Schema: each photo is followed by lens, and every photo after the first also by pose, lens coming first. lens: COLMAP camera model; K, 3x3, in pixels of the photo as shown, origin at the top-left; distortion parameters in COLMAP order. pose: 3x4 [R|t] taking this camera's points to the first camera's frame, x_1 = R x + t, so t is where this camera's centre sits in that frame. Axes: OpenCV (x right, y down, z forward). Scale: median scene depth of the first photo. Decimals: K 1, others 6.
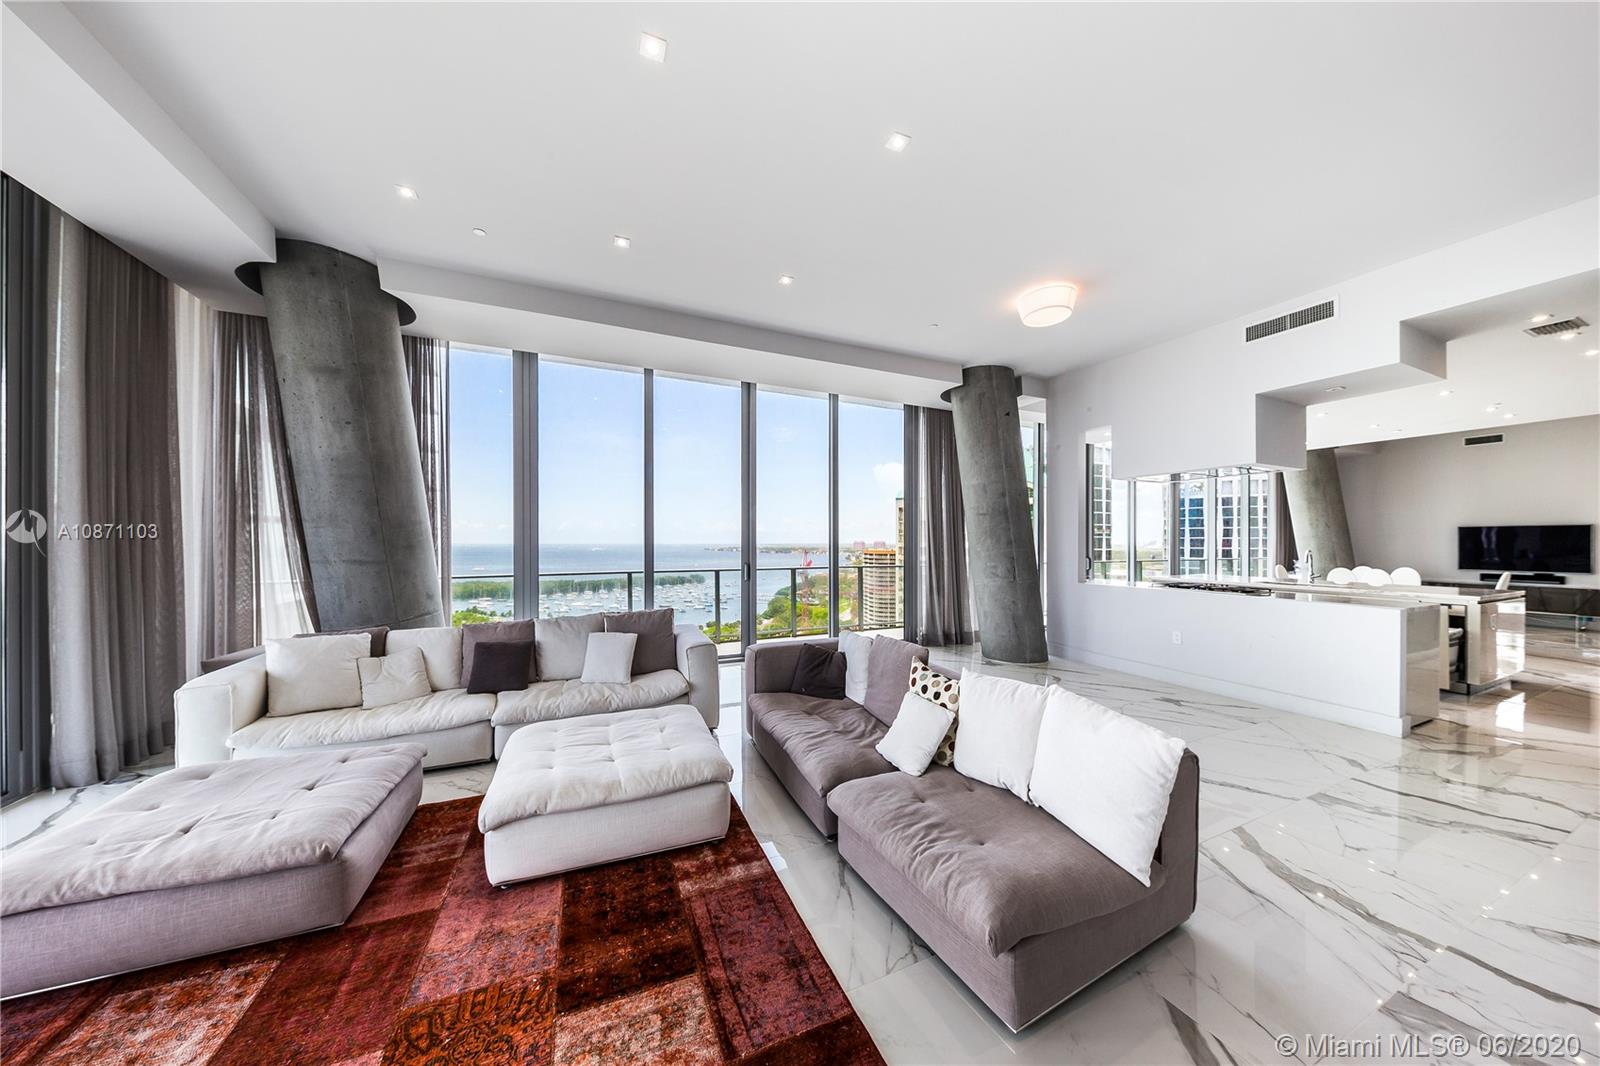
lens RADIAL K [[520.7, 0, 797.0], [0, 520.7, 540.7], [0, 0, 1]] dist [-0.007105, 0.000068]
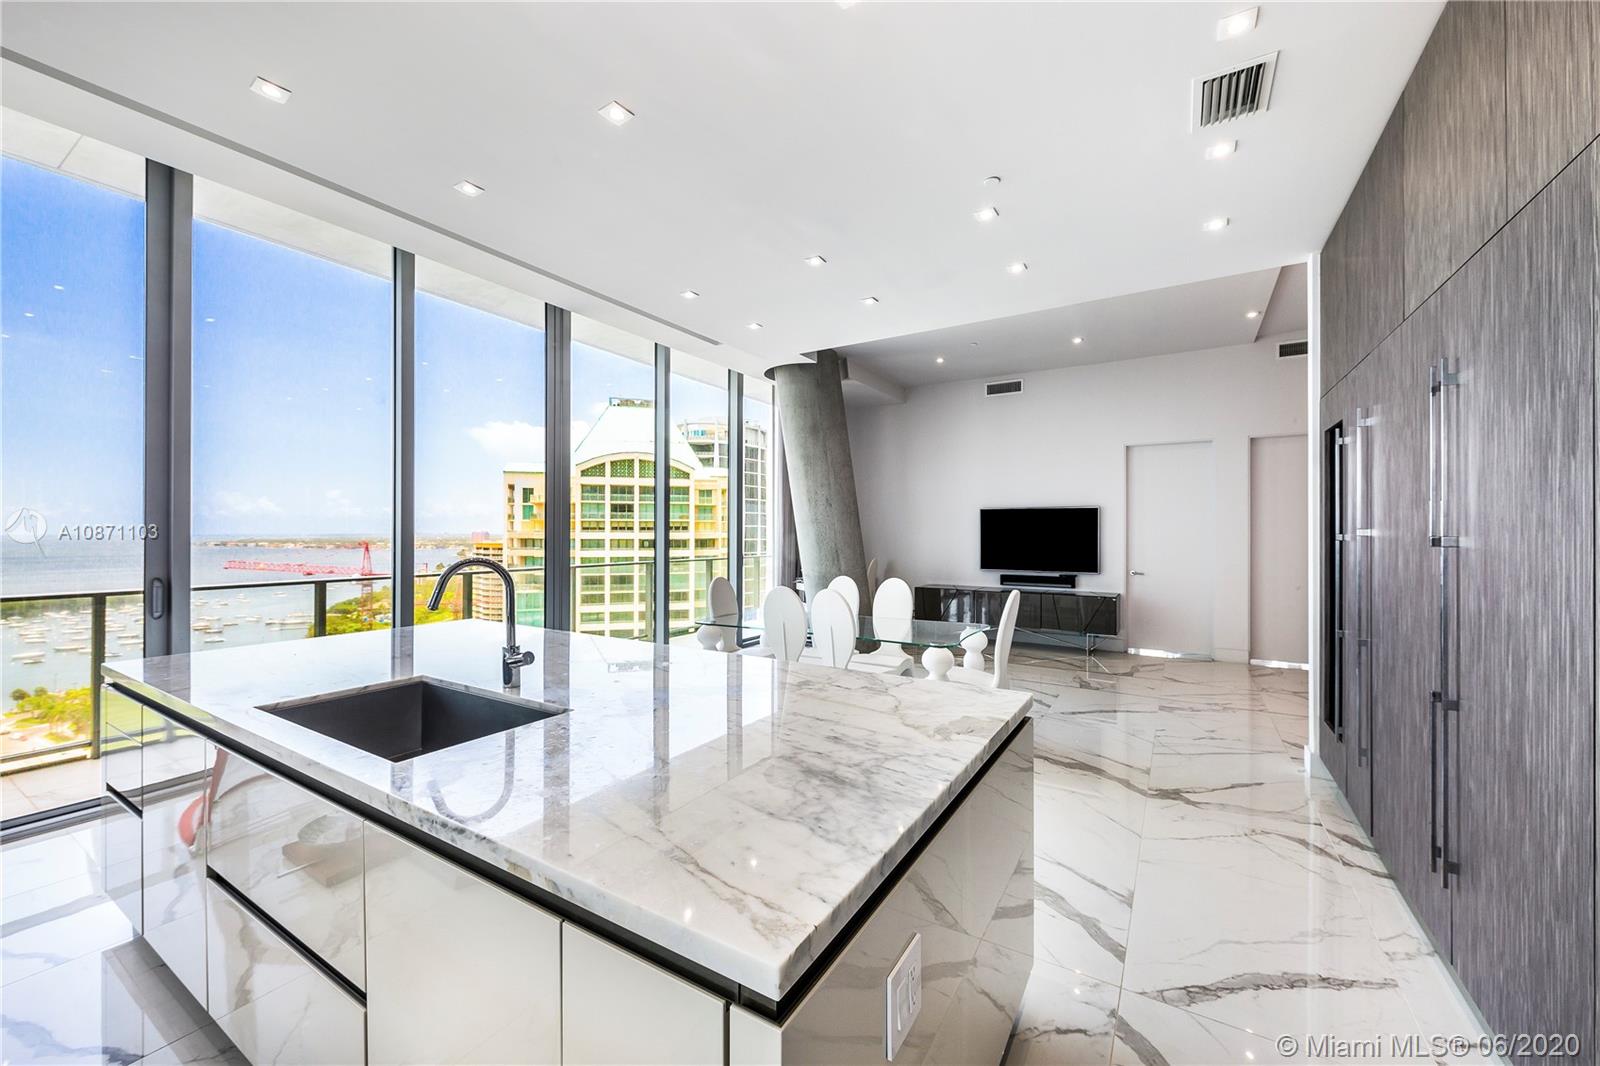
lens RADIAL K [[615.1, 0, 800.0], [0, 615.1, 533.0], [0, 0, 1]] dist [0.000647, 0.000103]
pose [[0.838363, -0.004485, 0.545094, 0.111137], [0.002008, 0.999985, 0.005138, 0.000320], [-0.545108, -0.003213, 0.838359, 0.077143]]
